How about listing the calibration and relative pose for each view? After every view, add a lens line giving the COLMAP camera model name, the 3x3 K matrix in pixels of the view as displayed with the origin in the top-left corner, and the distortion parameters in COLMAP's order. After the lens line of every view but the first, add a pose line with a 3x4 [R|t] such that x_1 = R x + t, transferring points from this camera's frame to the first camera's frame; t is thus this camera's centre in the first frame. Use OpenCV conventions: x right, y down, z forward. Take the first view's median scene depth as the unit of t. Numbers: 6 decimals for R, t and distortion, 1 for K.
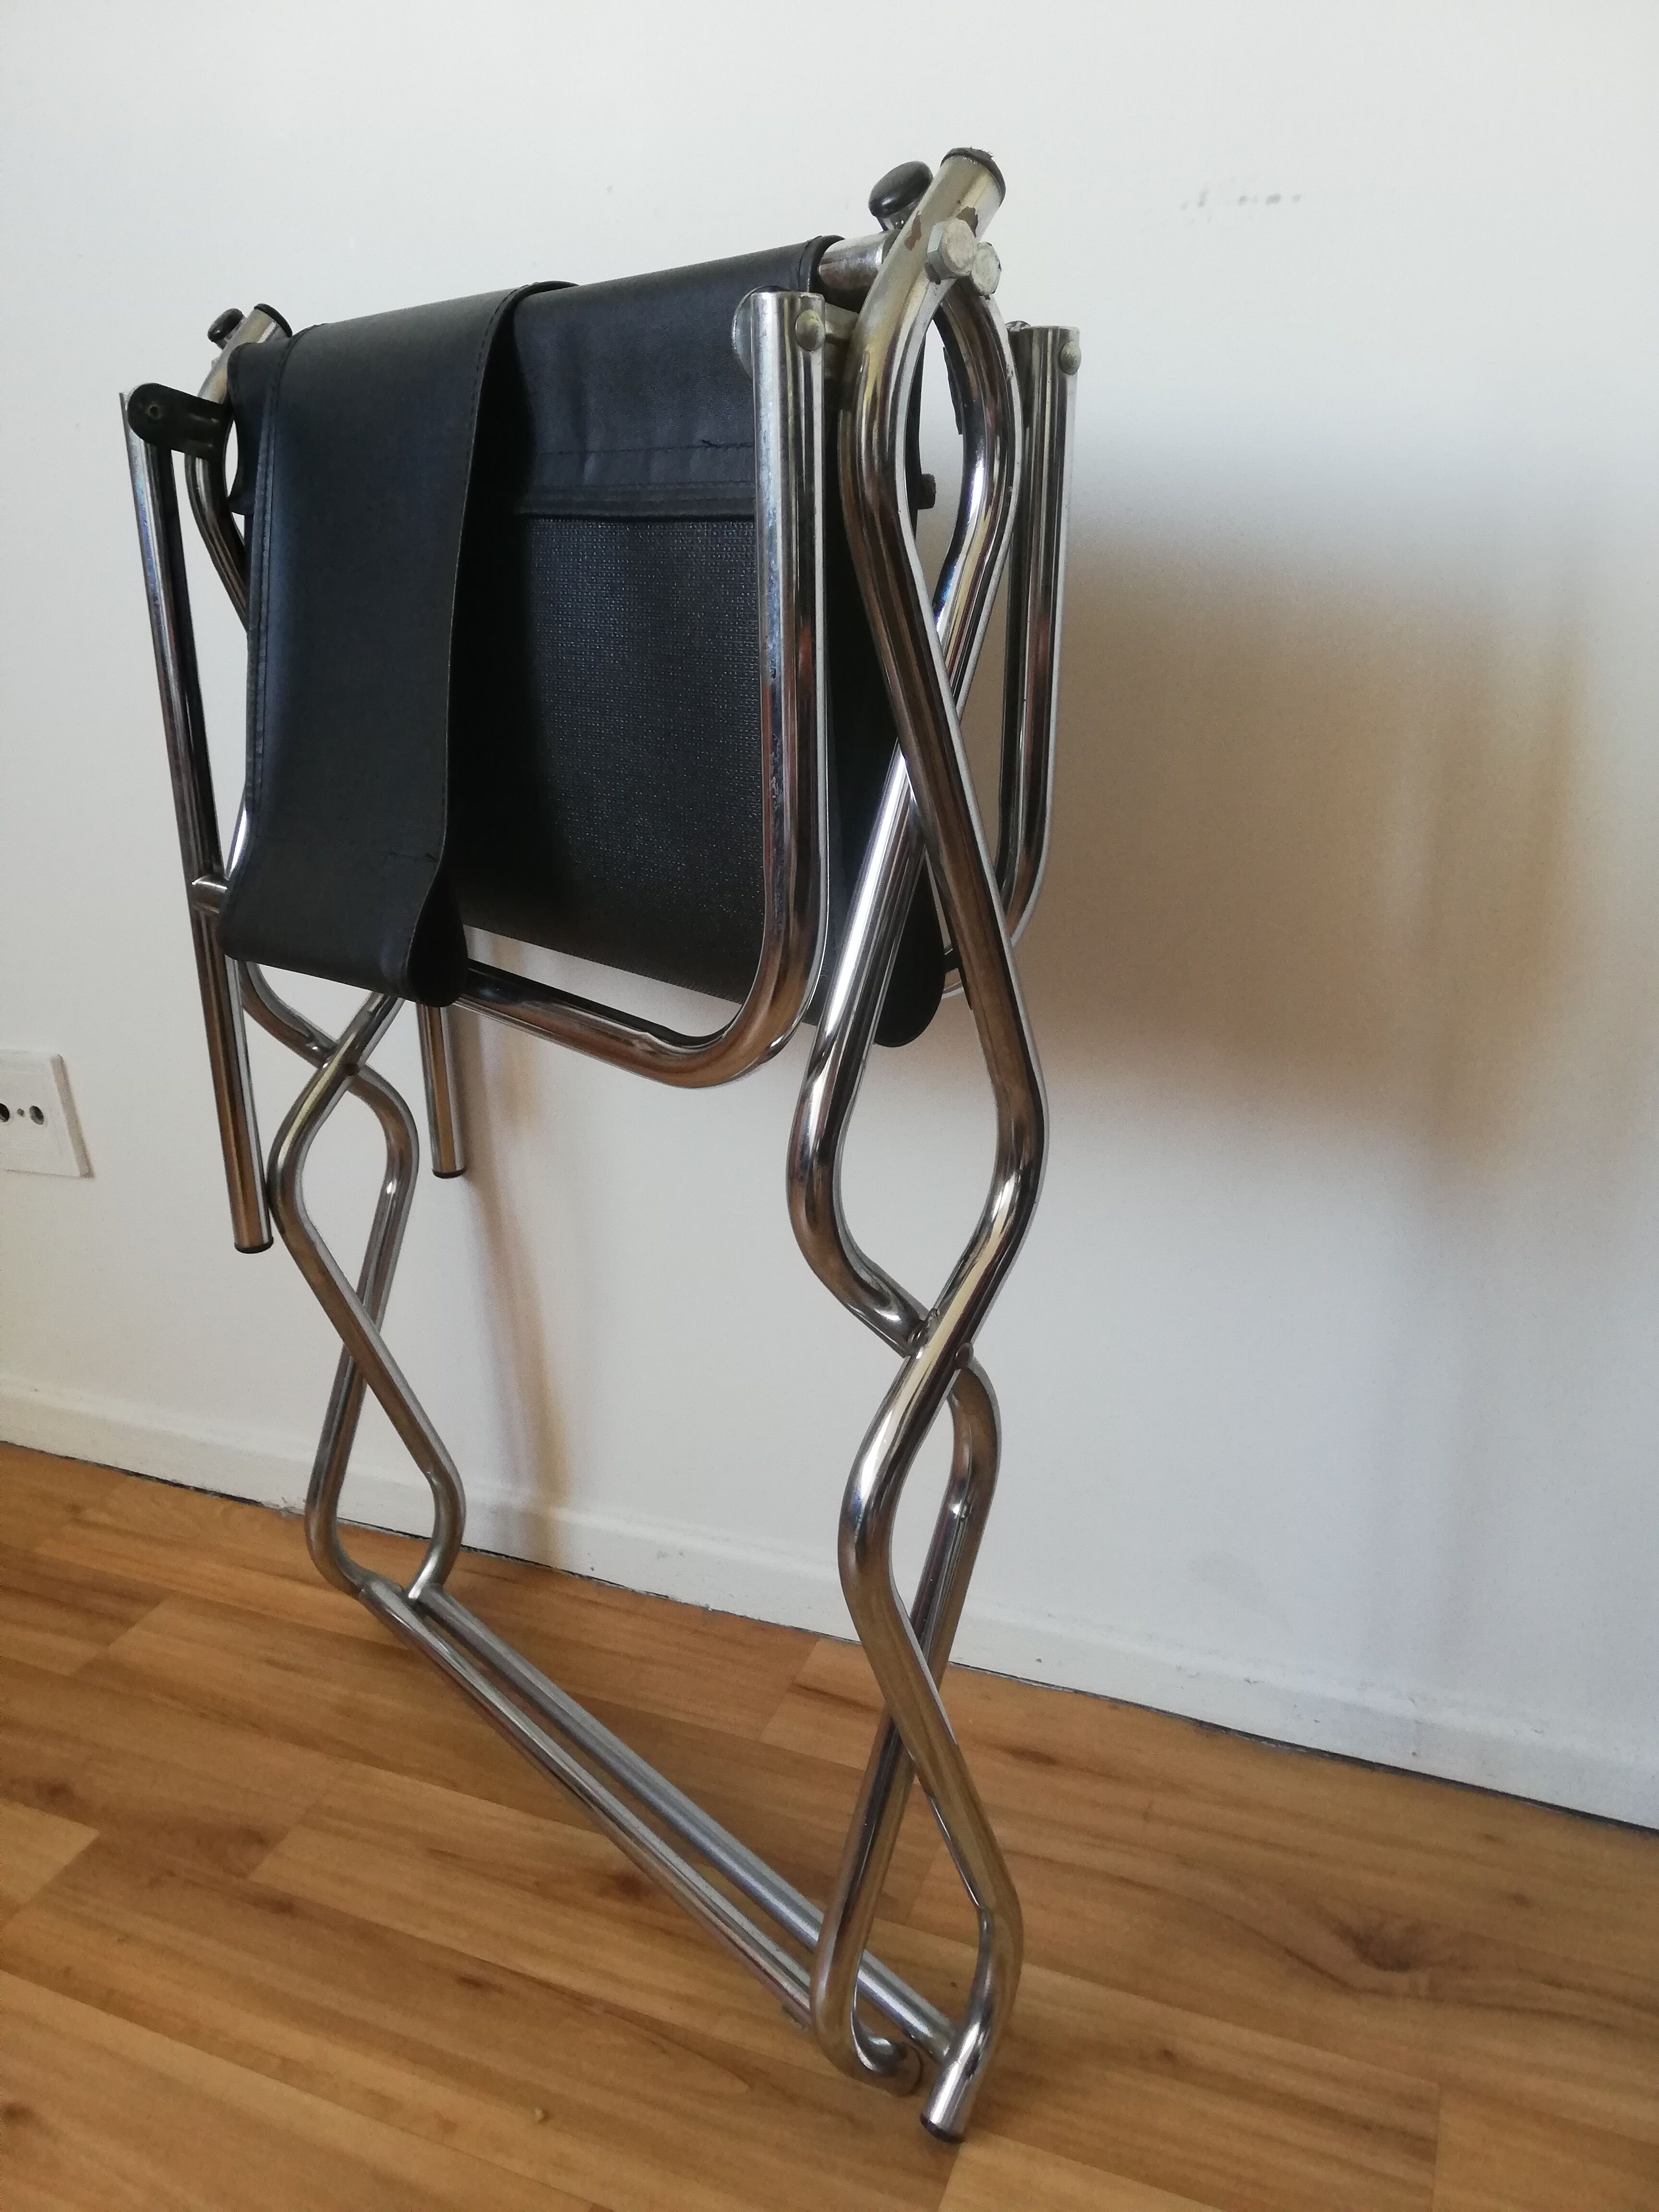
lens RADIAL K [[1690.3, 0, 829.5], [0, 1690.3, 1106.0], [0, 0, 1]] dist [-0.014712, -0.011361]
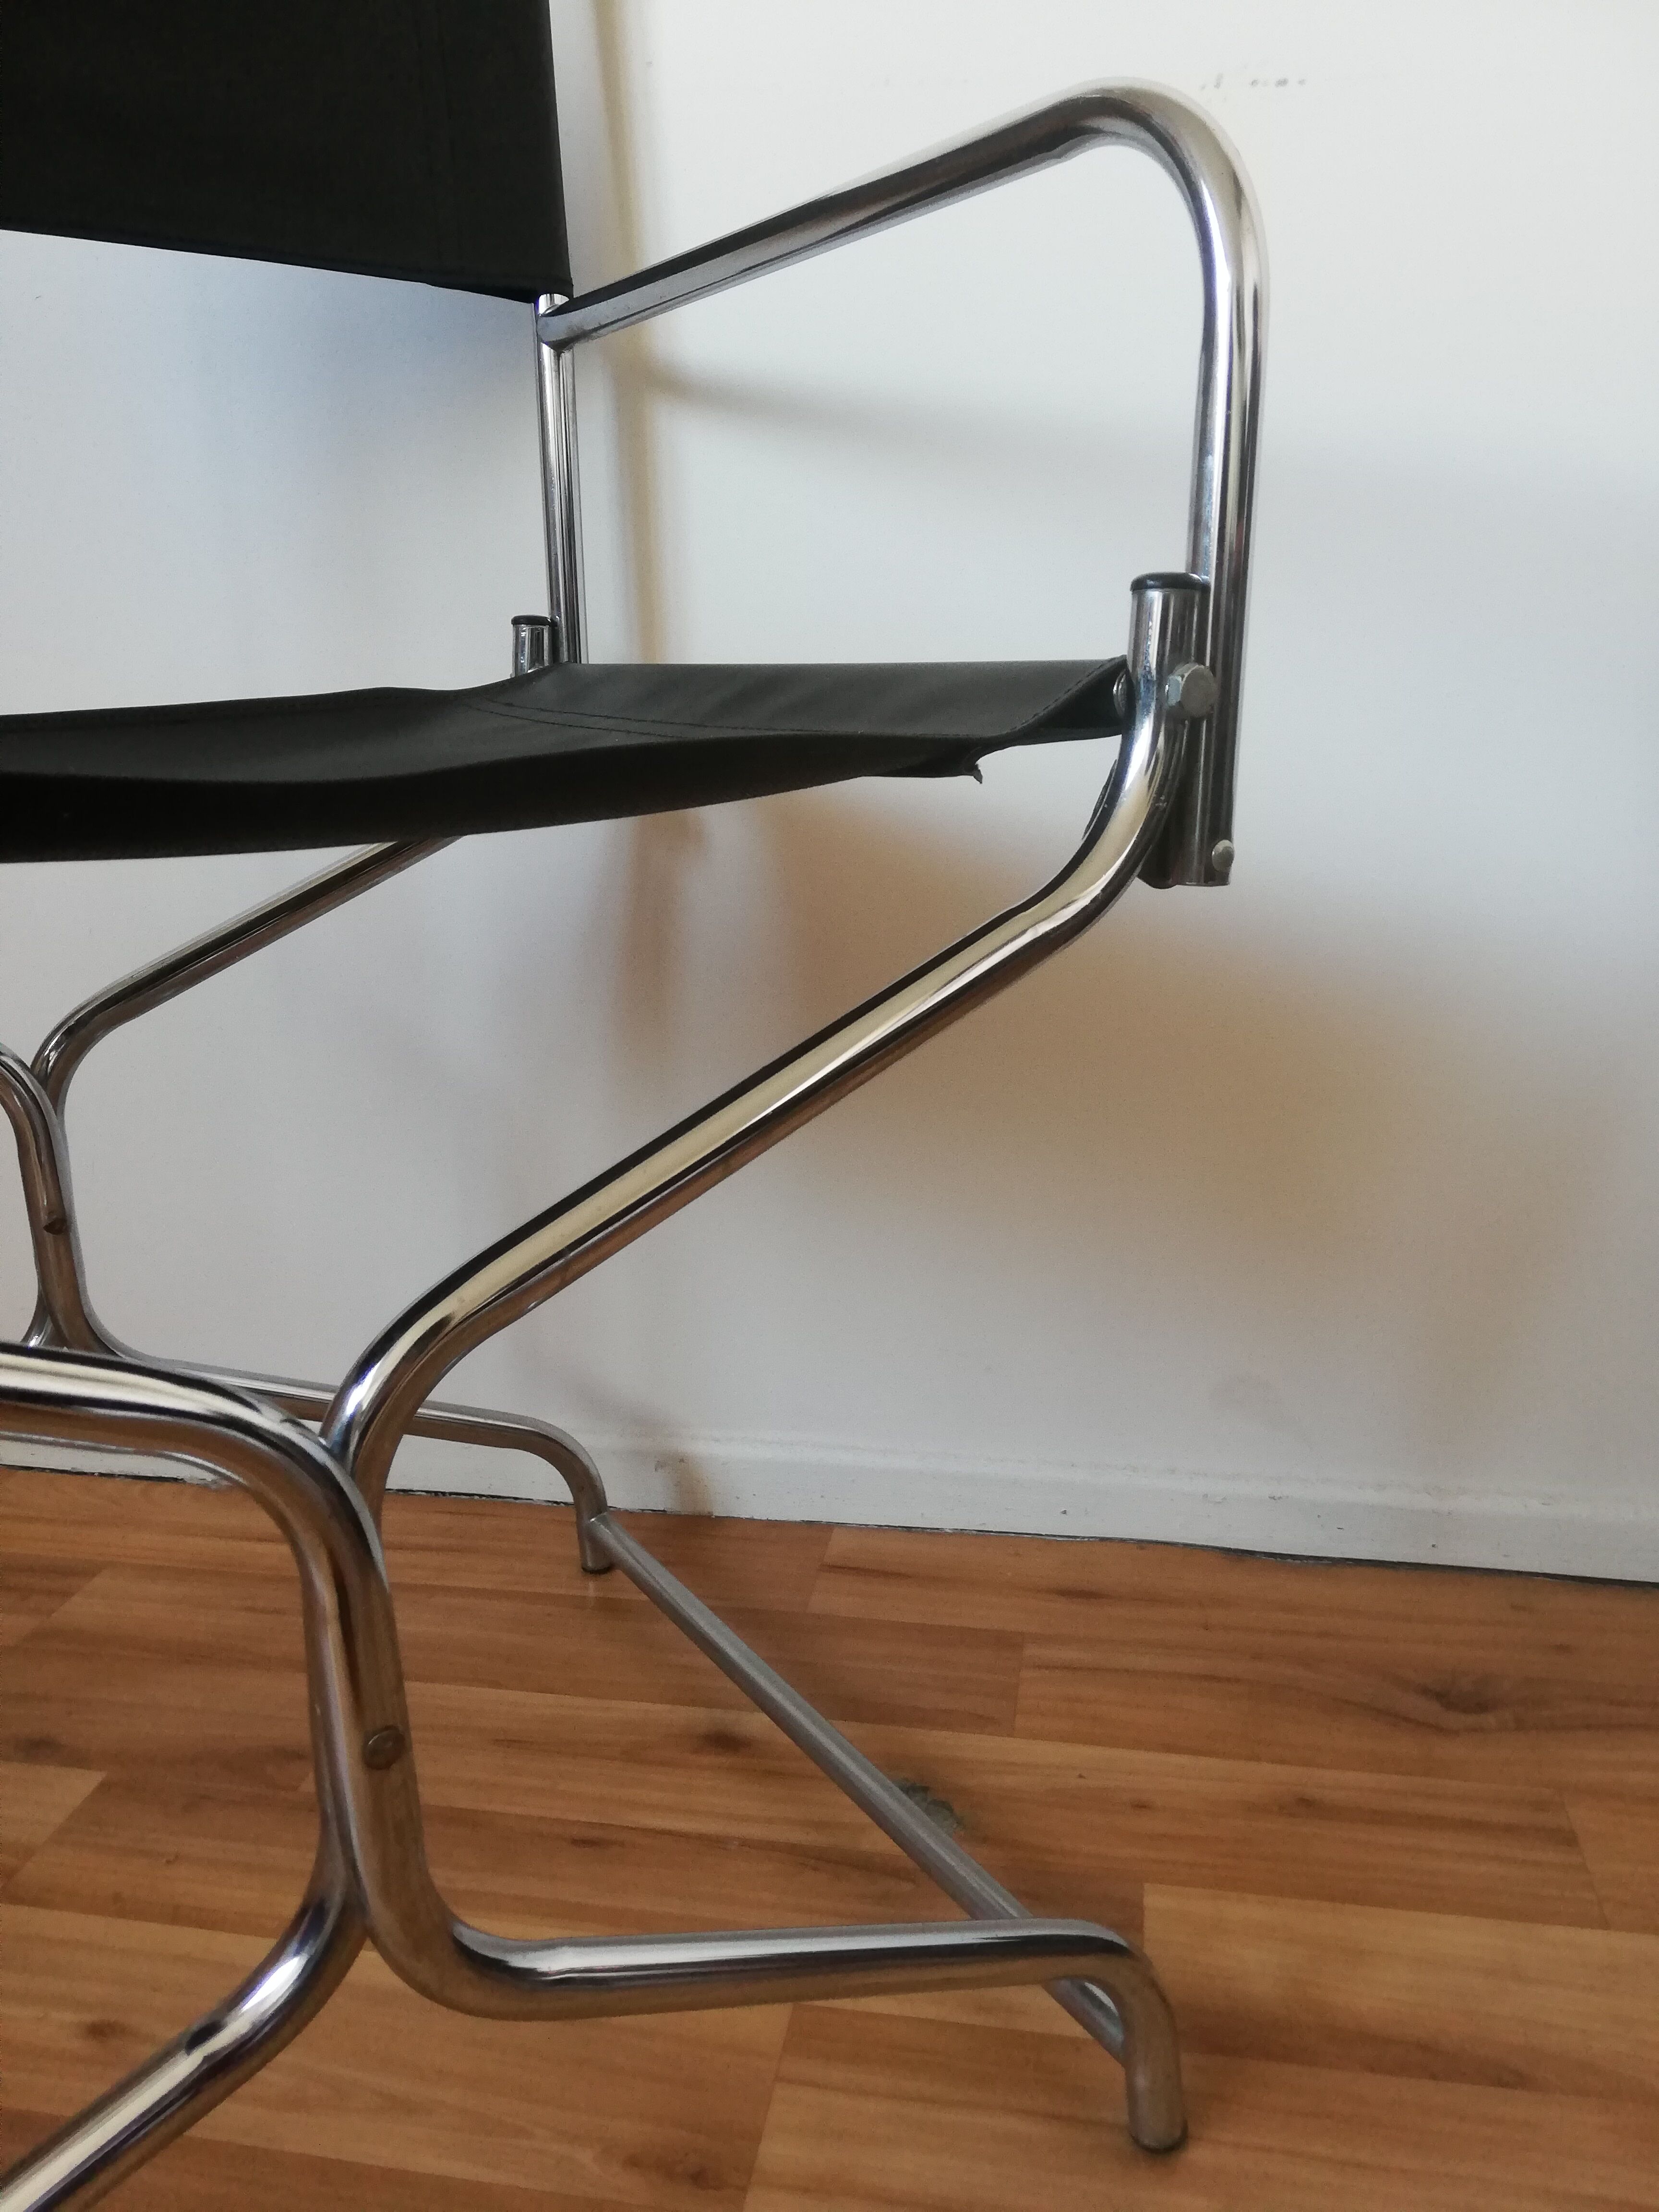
lens RADIAL K [[1690.3, 0, 829.5], [0, 1690.3, 1106.0], [0, 0, 1]] dist [-0.014712, -0.011361]
pose [[0.977657, -0.037240, 0.206882, -0.240405], [0.059363, 0.993035, -0.101776, 0.203328], [-0.201651, 0.111783, 0.973058, 0.017049]]
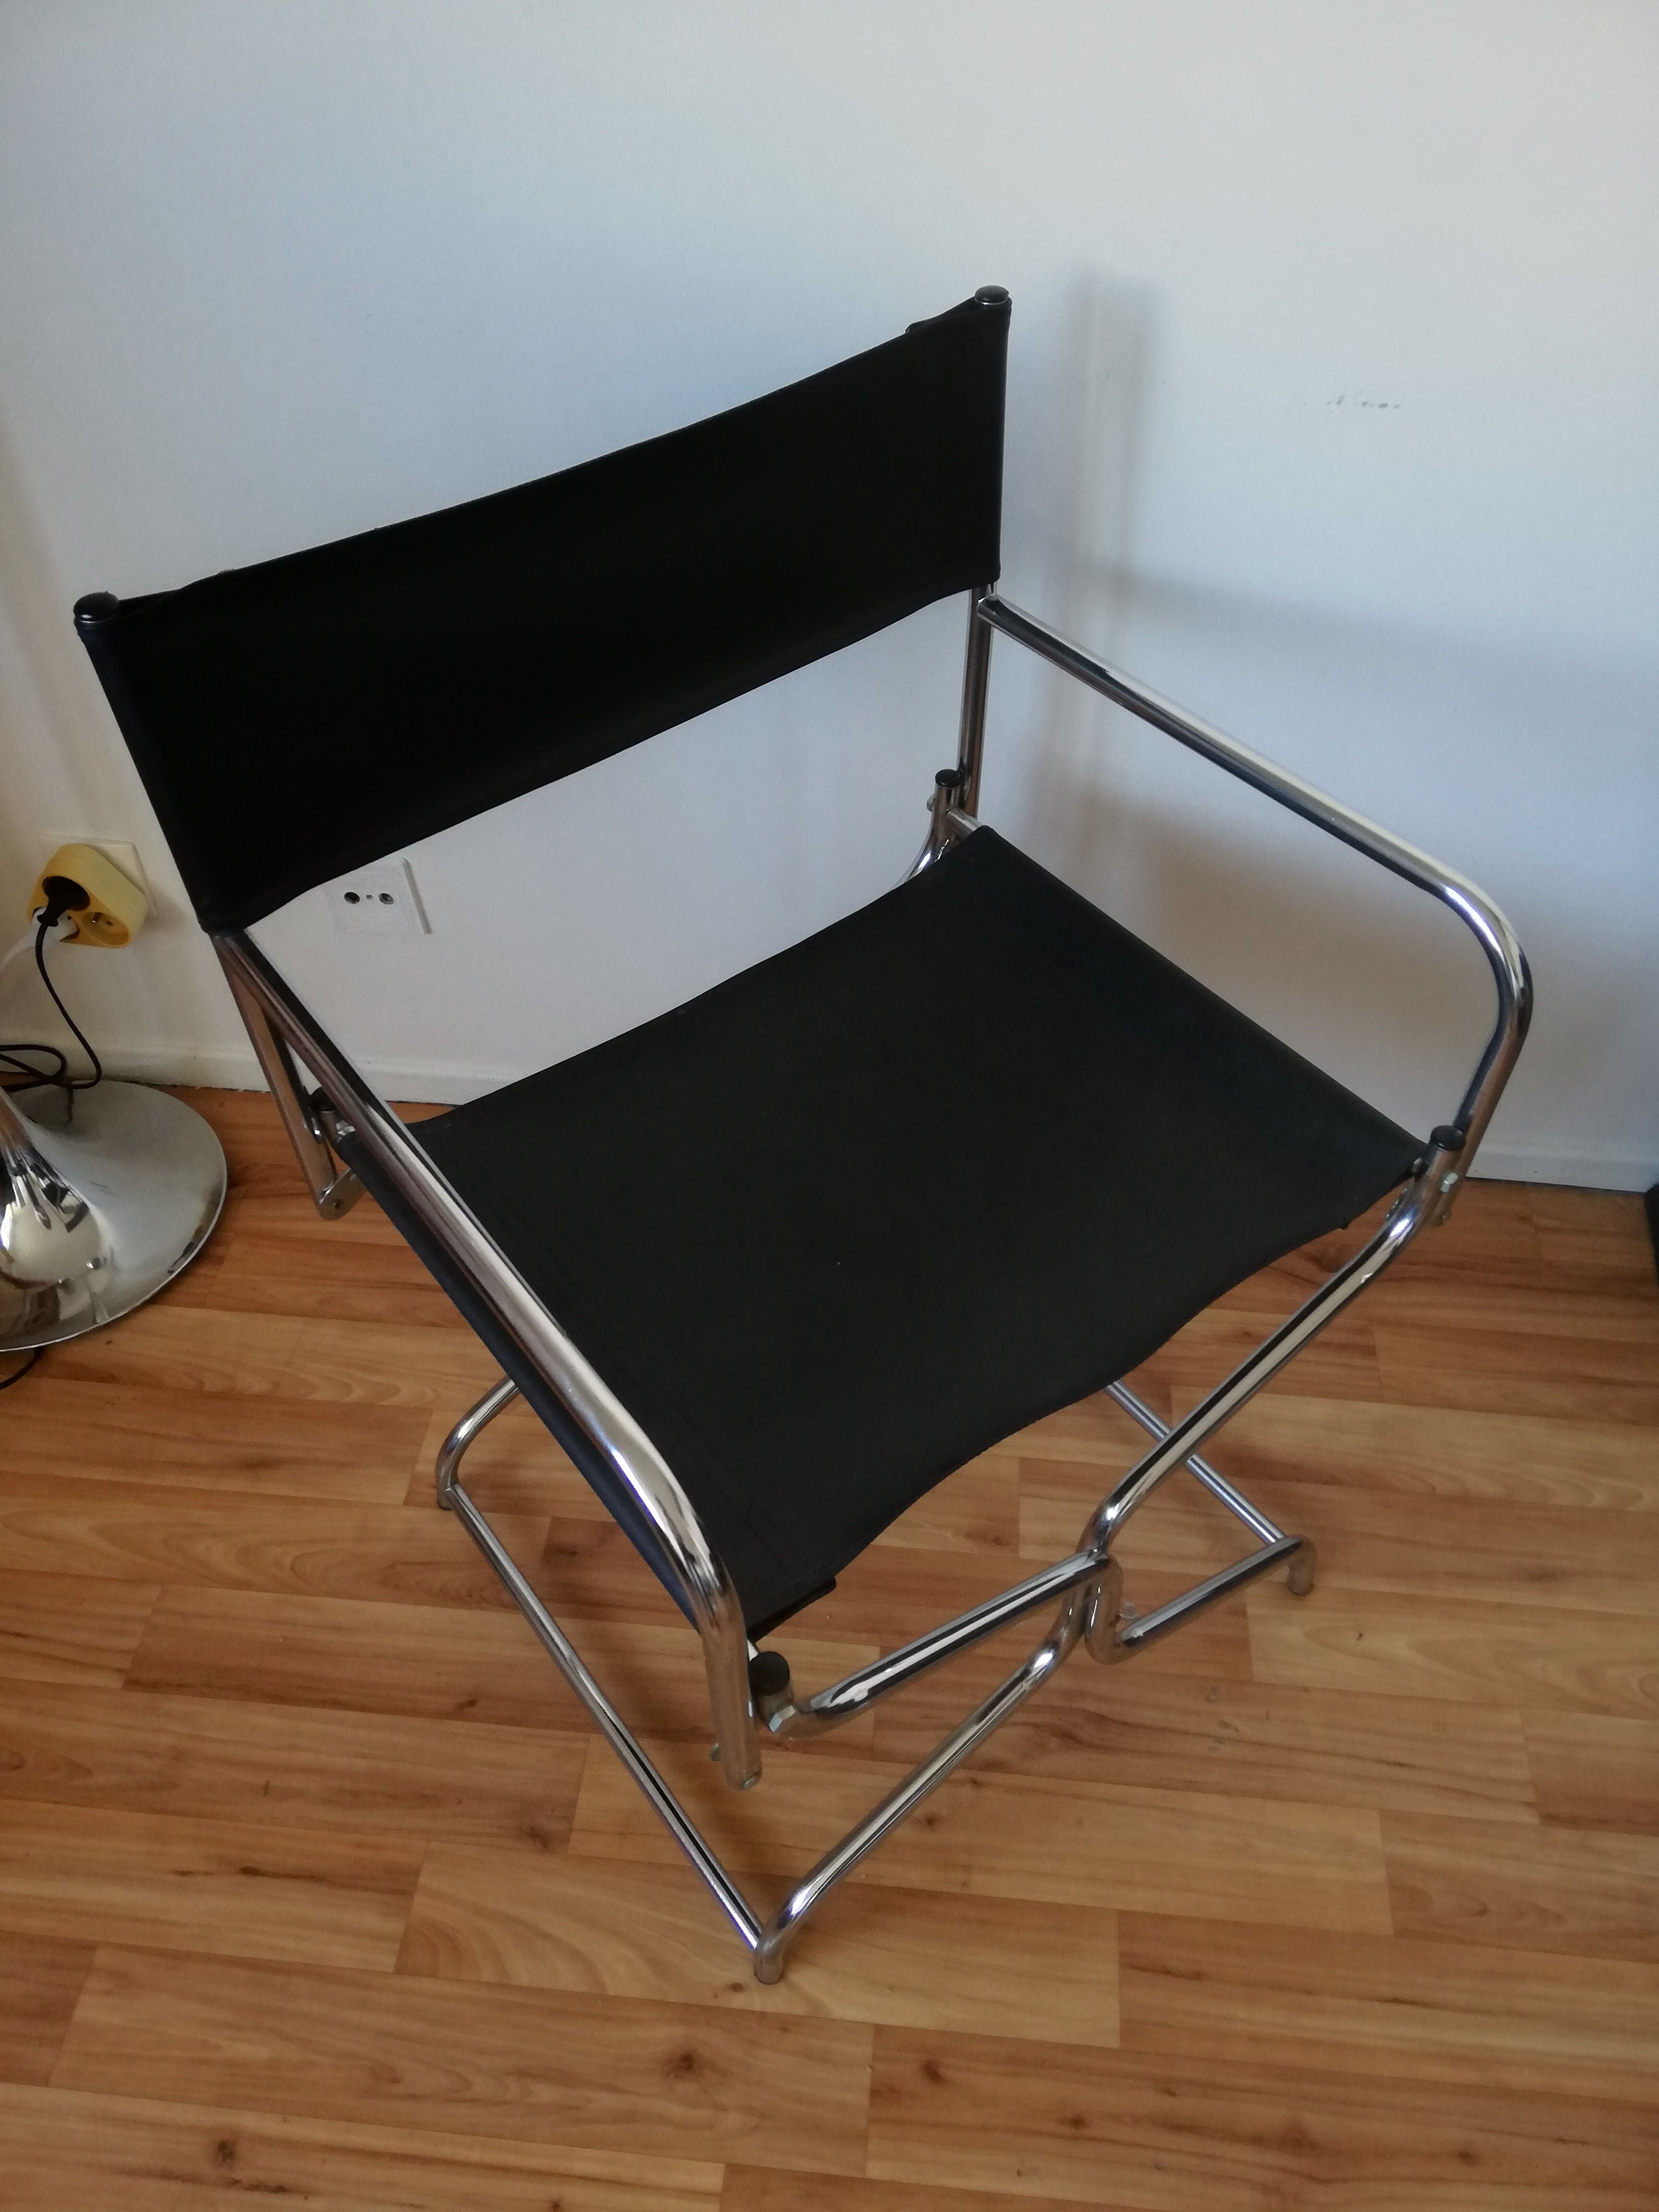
lens RADIAL K [[1655.5, 0, 829.5], [0, 1655.5, 1106.0], [0, 0, 1]] dist [0.066022, -0.081929]
pose [[0.957445, -0.186450, 0.220306, -0.603672], [0.072783, 0.894634, 0.440832, -0.548474], [-0.279286, -0.406038, 0.870133, -0.461213]]
